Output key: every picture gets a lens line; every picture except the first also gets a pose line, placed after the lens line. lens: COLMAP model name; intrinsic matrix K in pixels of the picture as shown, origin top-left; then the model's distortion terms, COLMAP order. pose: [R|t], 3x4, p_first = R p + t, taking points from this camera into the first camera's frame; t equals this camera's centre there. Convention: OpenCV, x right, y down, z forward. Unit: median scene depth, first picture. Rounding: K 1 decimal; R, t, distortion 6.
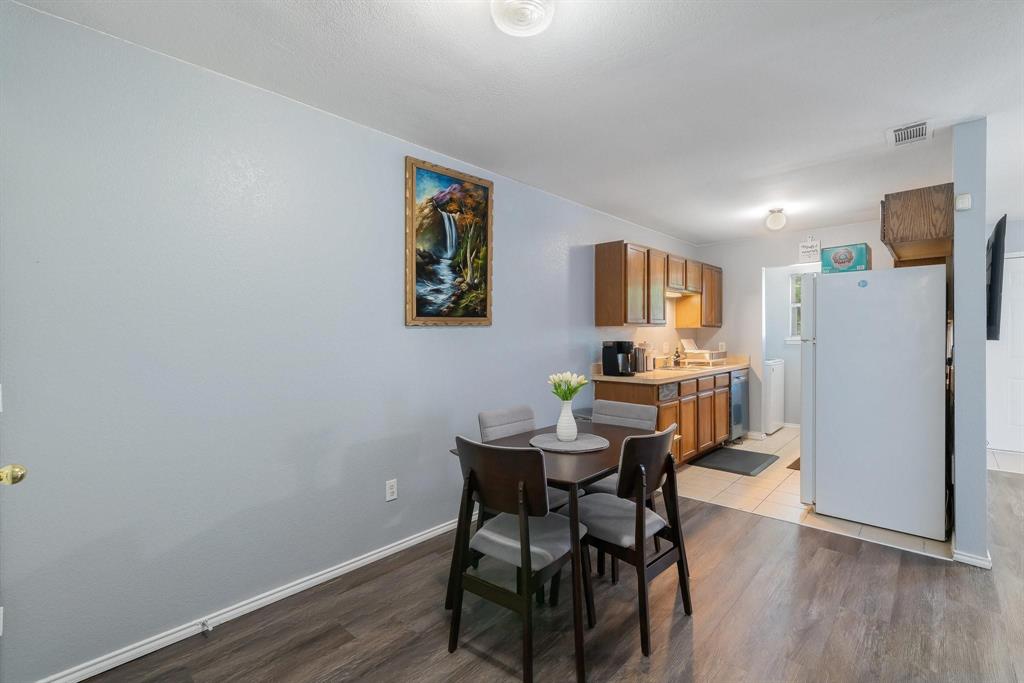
lens RADIAL K [[449.8, 0, 507.4], [0, 449.8, 337.8], [0, 0, 1]] dist [-0.001326, 0.000138]
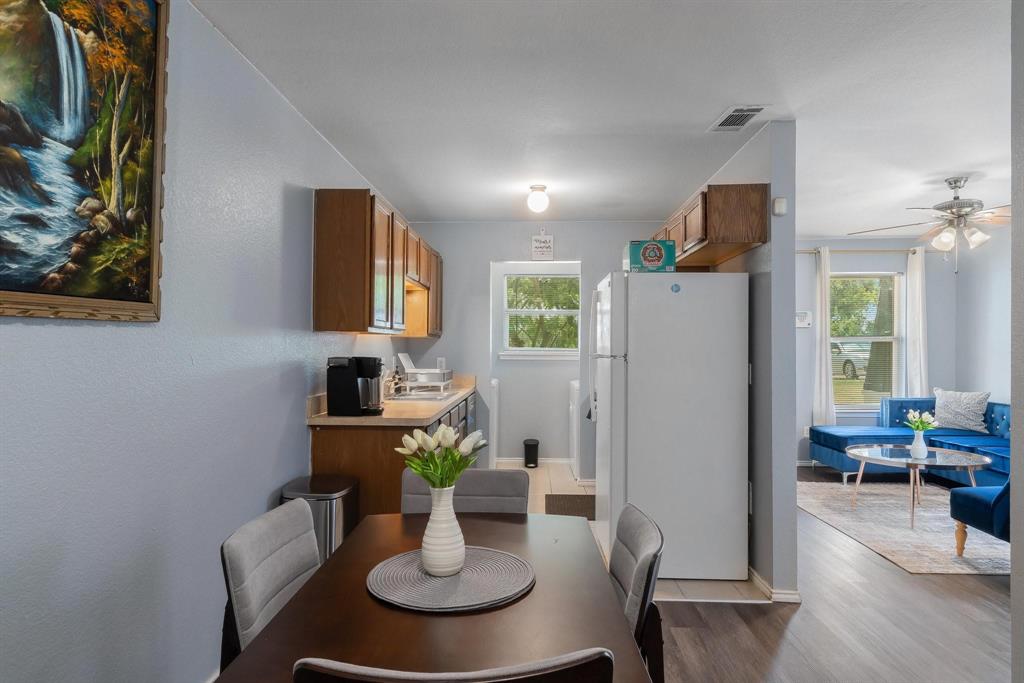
lens RADIAL K [[606.8, 0, 507.3], [0, 606.8, 339.8], [0, 0, 1]] dist [0.004795, 0.001721]
pose [[0.752780, 0.017325, 0.658044, -0.178989], [-0.006043, 0.999793, -0.019409, -0.001054], [-0.658244, 0.010635, 0.752730, 0.355651]]
